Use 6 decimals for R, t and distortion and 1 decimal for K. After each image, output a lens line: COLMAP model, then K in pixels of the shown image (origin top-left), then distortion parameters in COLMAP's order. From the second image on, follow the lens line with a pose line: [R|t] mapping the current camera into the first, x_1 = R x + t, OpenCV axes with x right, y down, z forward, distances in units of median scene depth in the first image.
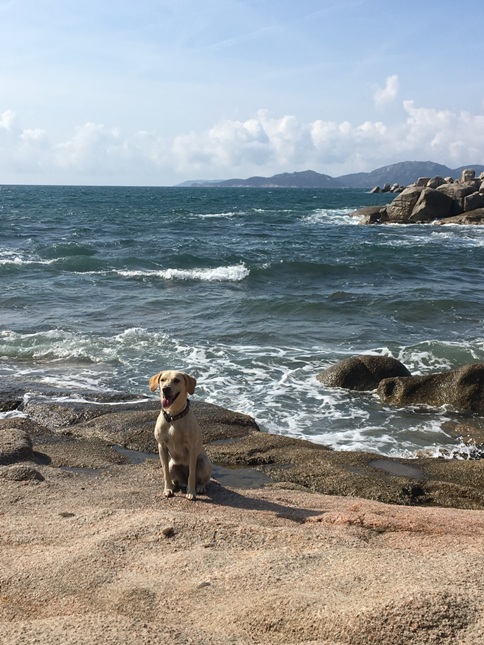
lens RADIAL K [[933.8, 0, 242.1], [0, 933.8, 321.3], [0, 0, 1]] dist [0.027854, 0.000000]
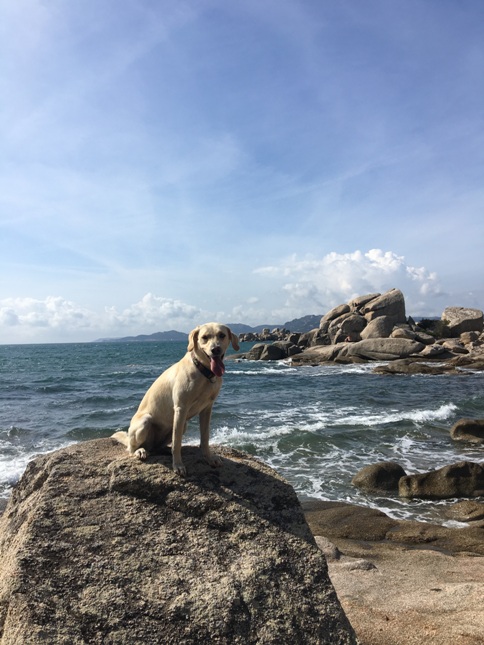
lens RADIAL K [[538.9, 0, 235.3], [0, 538.9, 321.0], [0, 0, 1]] dist [0.054964, -0.022642]
pose [[0.982161, -0.027206, 0.186065, -0.350355], [0.059528, 0.983574, -0.170405, -0.073953], [-0.178372, 0.178441, 0.967648, -0.047147]]
